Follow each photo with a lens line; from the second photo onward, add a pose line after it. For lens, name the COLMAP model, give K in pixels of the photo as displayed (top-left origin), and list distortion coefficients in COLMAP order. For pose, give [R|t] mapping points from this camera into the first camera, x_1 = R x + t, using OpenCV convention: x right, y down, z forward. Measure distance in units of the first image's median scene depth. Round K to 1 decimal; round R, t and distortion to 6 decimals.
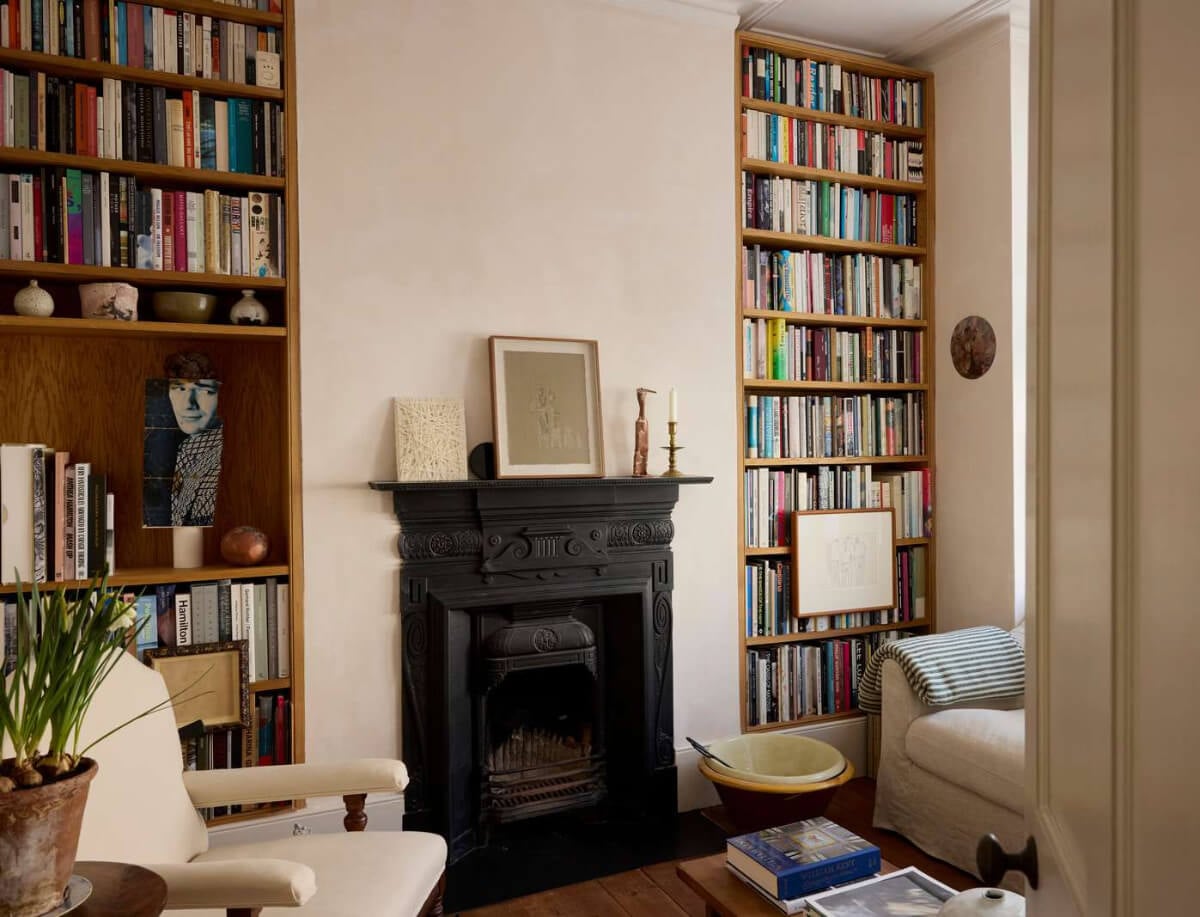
lens RADIAL K [[953.9, 0, 682.7], [0, 953.9, 449.8], [0, 0, 1]] dist [0.005519, -0.005206]
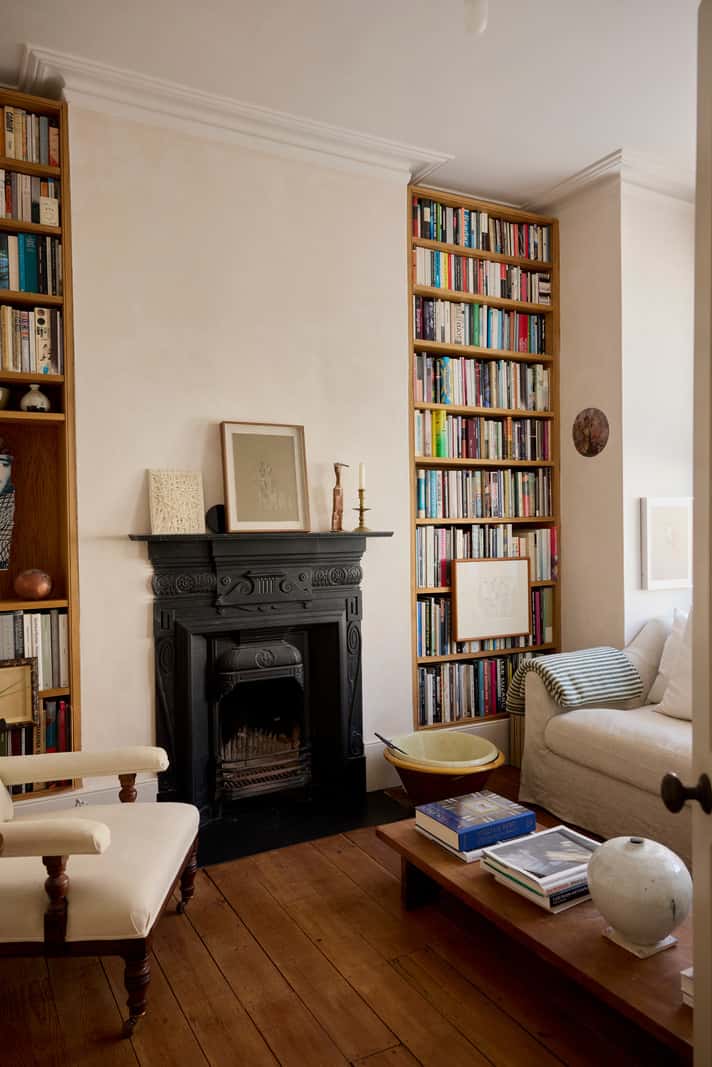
lens RADIAL K [[739.6, 0, 345.6], [0, 739.6, 532.9], [0, 0, 1]] dist [0.008036, -0.010634]
pose [[0.999923, -0.004221, 0.011641, -0.047562], [0.004129, 0.999961, 0.007868, 0.023577], [-0.011674, -0.007820, 0.999901, 0.002175]]
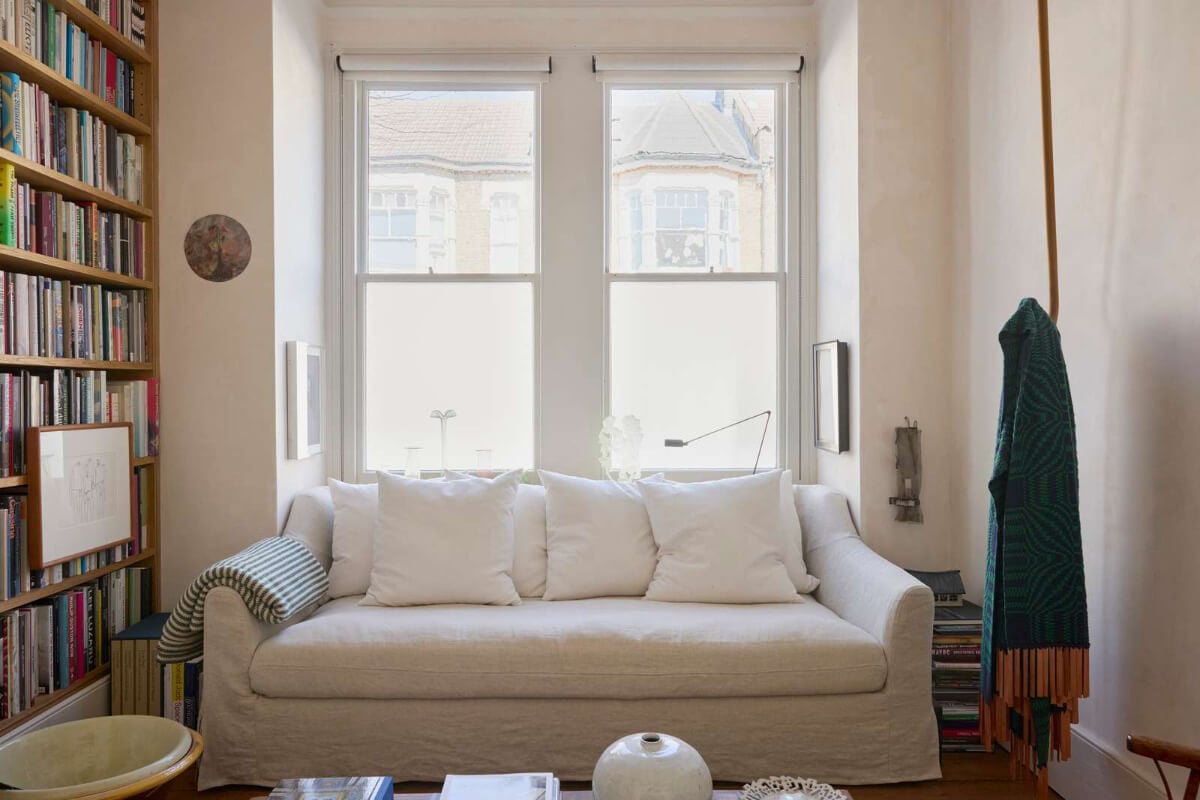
lens RADIAL K [[831.8, 0, 598.0], [0, 831.8, 393.1], [0, 0, 1]] dist [0.008036, -0.010634]
pose [[0.431471, 0.007404, 0.902097, -0.327422], [0.005469, 0.999926, -0.010822, 0.055620], [-0.902110, 0.009603, 0.431398, 0.376222]]
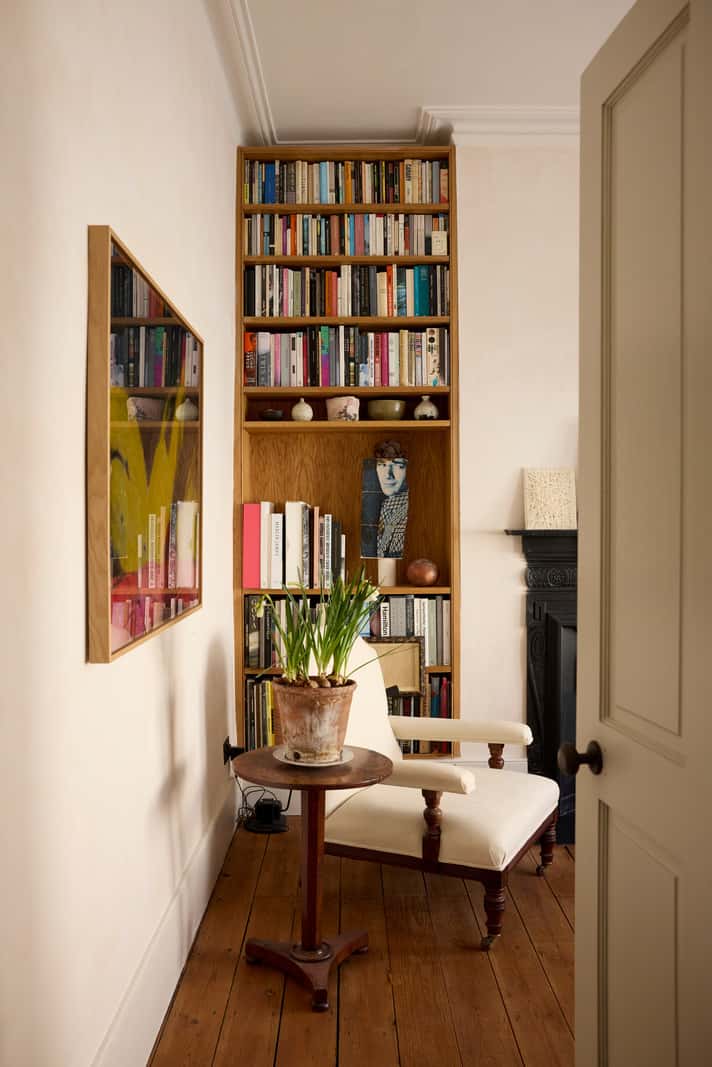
lens RADIAL K [[838.9, 0, 361.5], [0, 838.9, 527.4], [0, 0, 1]] dist [-0.060847, 0.061393]
pose [[0.890650, 0.008058, -0.454618, 0.034708], [-0.005951, 0.999964, 0.006066, 0.023416], [0.454651, -0.002697, 0.890666, -0.164216]]
